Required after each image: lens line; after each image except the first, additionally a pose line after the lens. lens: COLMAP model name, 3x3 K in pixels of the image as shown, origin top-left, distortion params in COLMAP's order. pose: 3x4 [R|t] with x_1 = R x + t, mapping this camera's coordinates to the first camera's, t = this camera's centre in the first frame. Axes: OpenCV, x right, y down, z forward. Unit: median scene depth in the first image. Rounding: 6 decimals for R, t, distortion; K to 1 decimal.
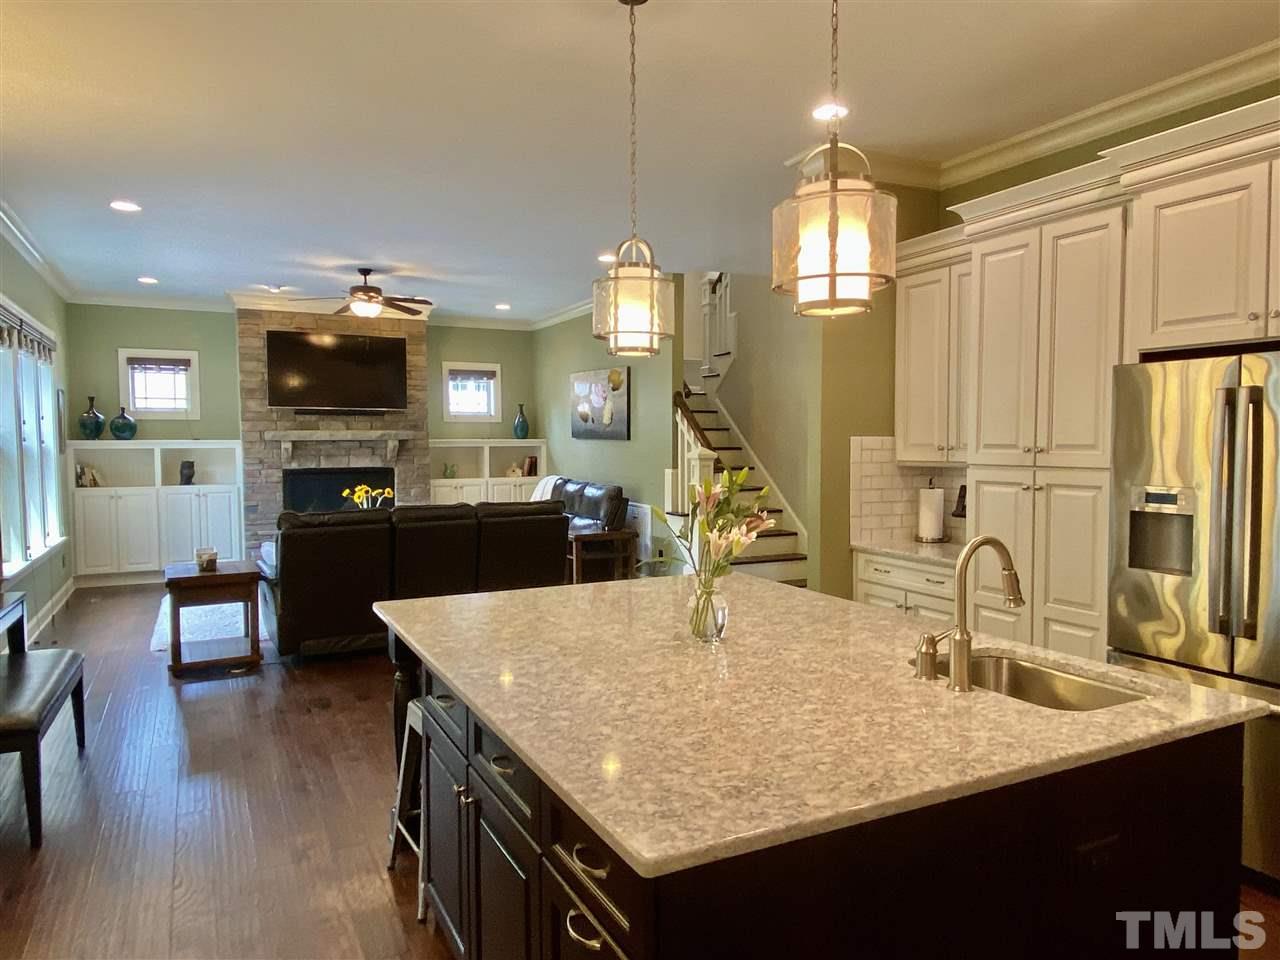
lens RADIAL K [[861.7, 0, 646.6], [0, 861.7, 483.8], [0, 0, 1]] dist [-0.000398, -0.004698]
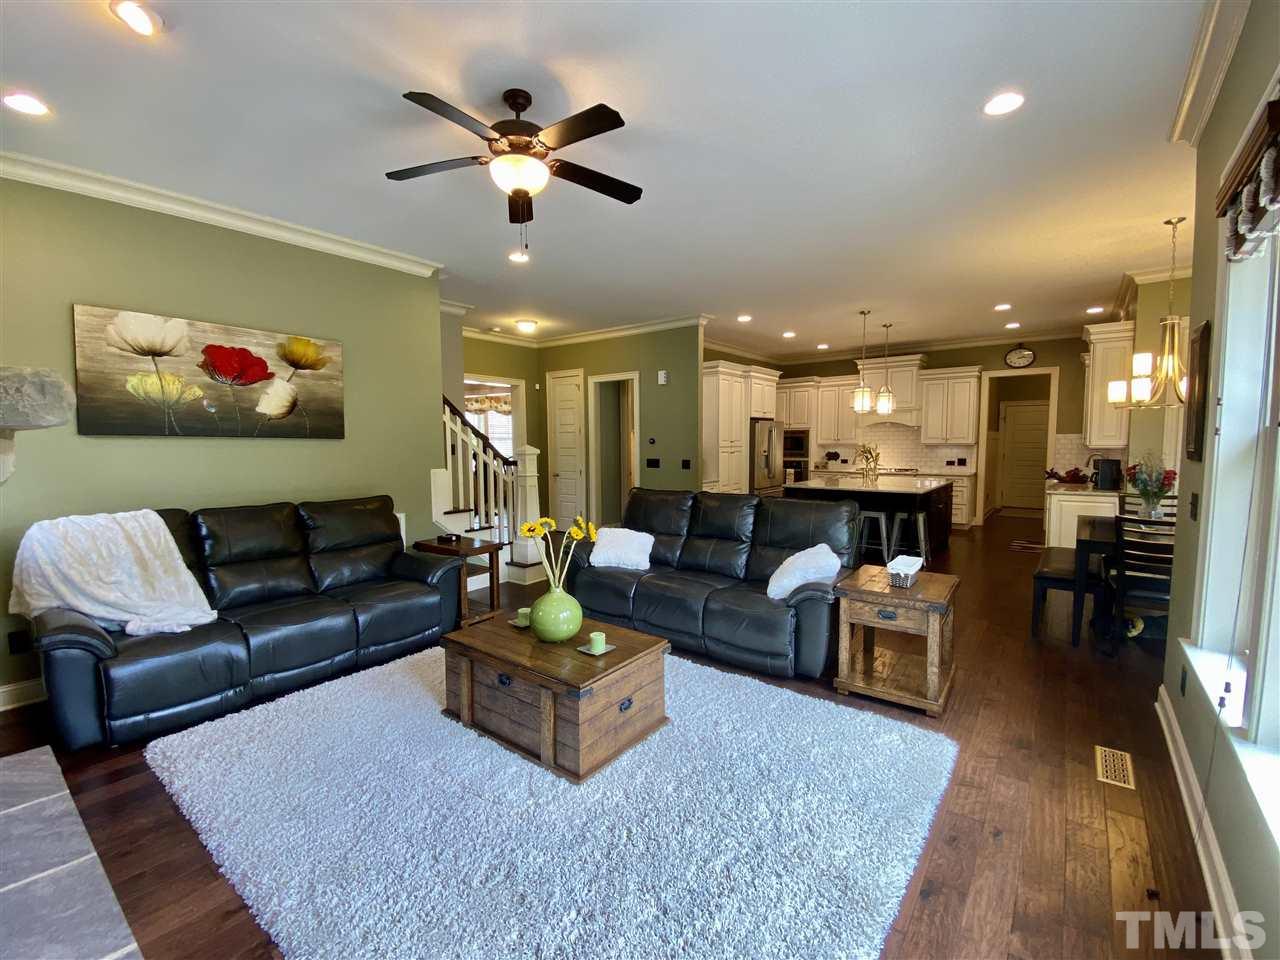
lens RADIAL K [[550.8, 0, 634.6], [0, 550.8, 483.8], [0, 0, 1]] dist [0.000519, -0.001747]
pose [[-0.424205, -0.062913, 0.903378, -0.562524], [0.054264, 0.994025, 0.094707, -0.041700], [-0.903939, 0.089196, -0.418256, 0.942505]]
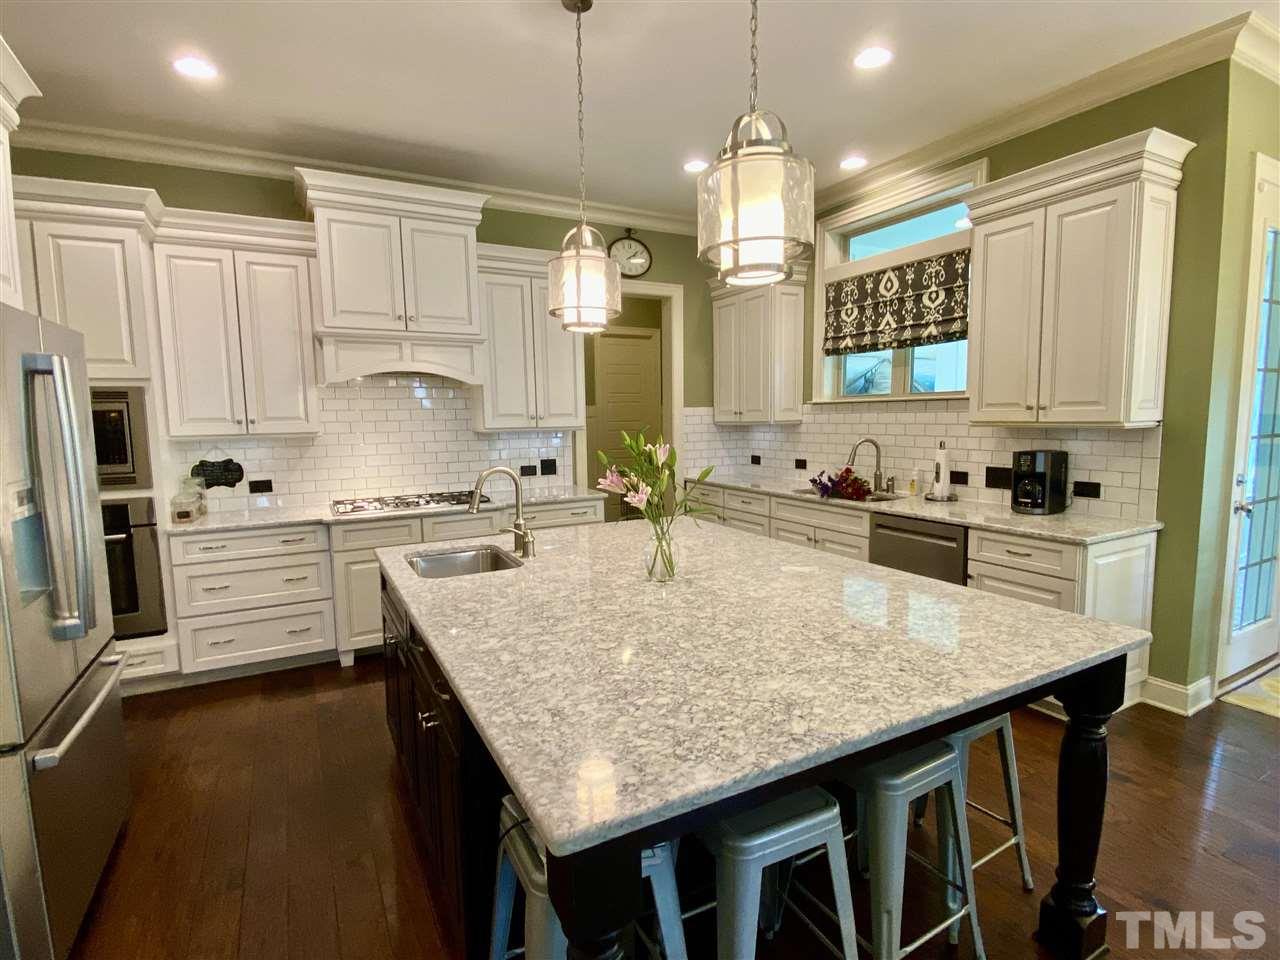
lens RADIAL K [[639.1, 0, 641.1], [0, 639.1, 479.2], [0, 0, 1]] dist [0.013941, -0.001681]
pose [[-0.999459, 0.024038, -0.022469, 0.026861], [0.020404, 0.988486, 0.149930, -0.022735], [0.025814, 0.149390, -0.988441, 0.519506]]
